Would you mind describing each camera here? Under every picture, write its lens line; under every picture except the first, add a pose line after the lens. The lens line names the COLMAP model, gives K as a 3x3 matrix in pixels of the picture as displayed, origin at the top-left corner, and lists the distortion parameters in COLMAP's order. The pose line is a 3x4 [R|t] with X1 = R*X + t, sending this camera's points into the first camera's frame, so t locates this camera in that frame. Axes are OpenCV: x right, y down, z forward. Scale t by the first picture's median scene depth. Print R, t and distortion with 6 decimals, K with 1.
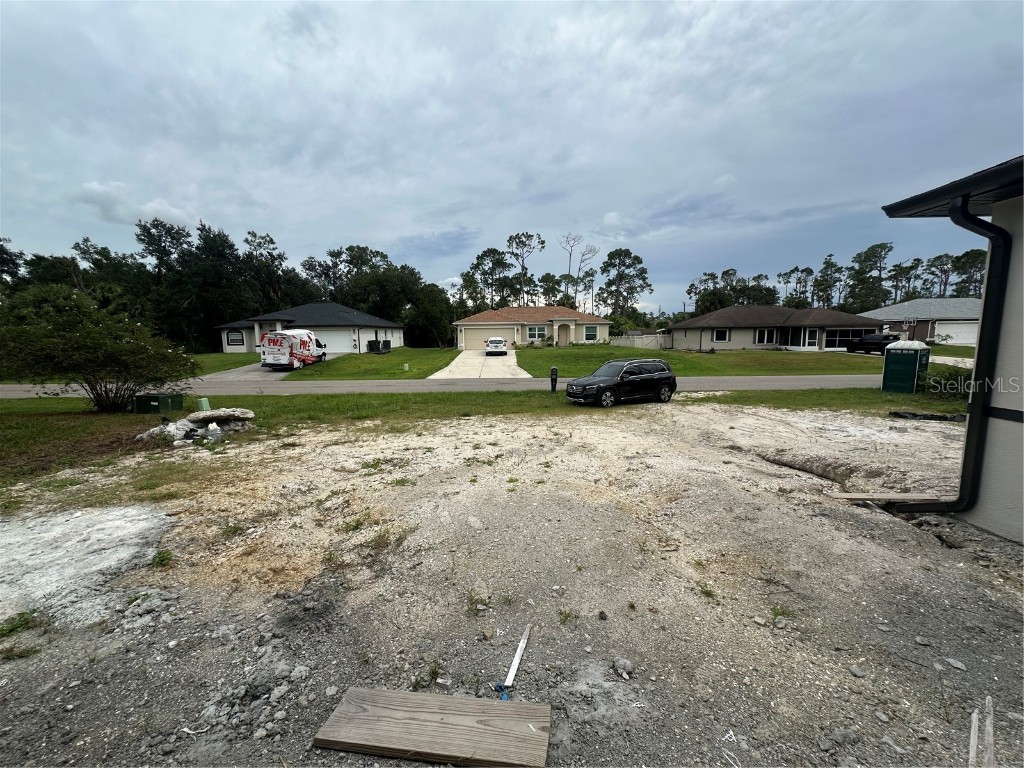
lens RADIAL K [[411.1, 0, 510.7], [0, 411.1, 380.4], [0, 0, 1]] dist [-0.007073, 0.001282]
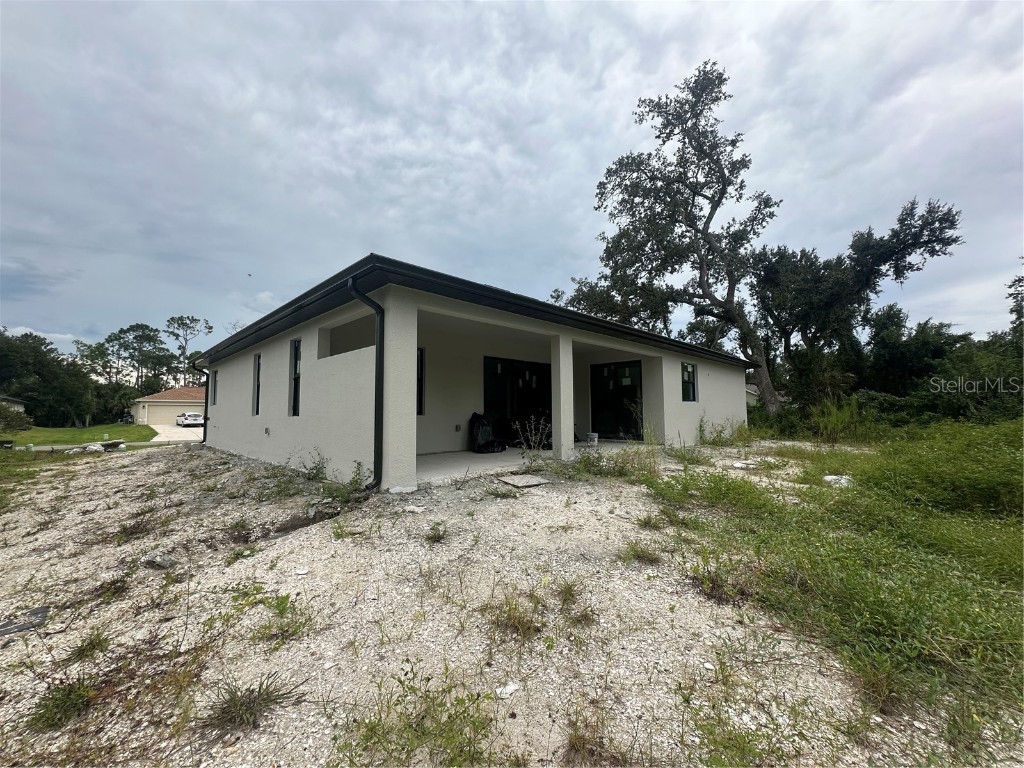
lens RADIAL K [[411.1, 0, 514.8], [0, 411.1, 386.0], [0, 0, 1]] dist [-0.007073, 0.001282]
pose [[0.693972, 0.034402, 0.719180, -0.132951], [0.090115, 0.986854, -0.134162, 0.037468], [-0.714341, 0.157913, 0.681748, -0.293524]]
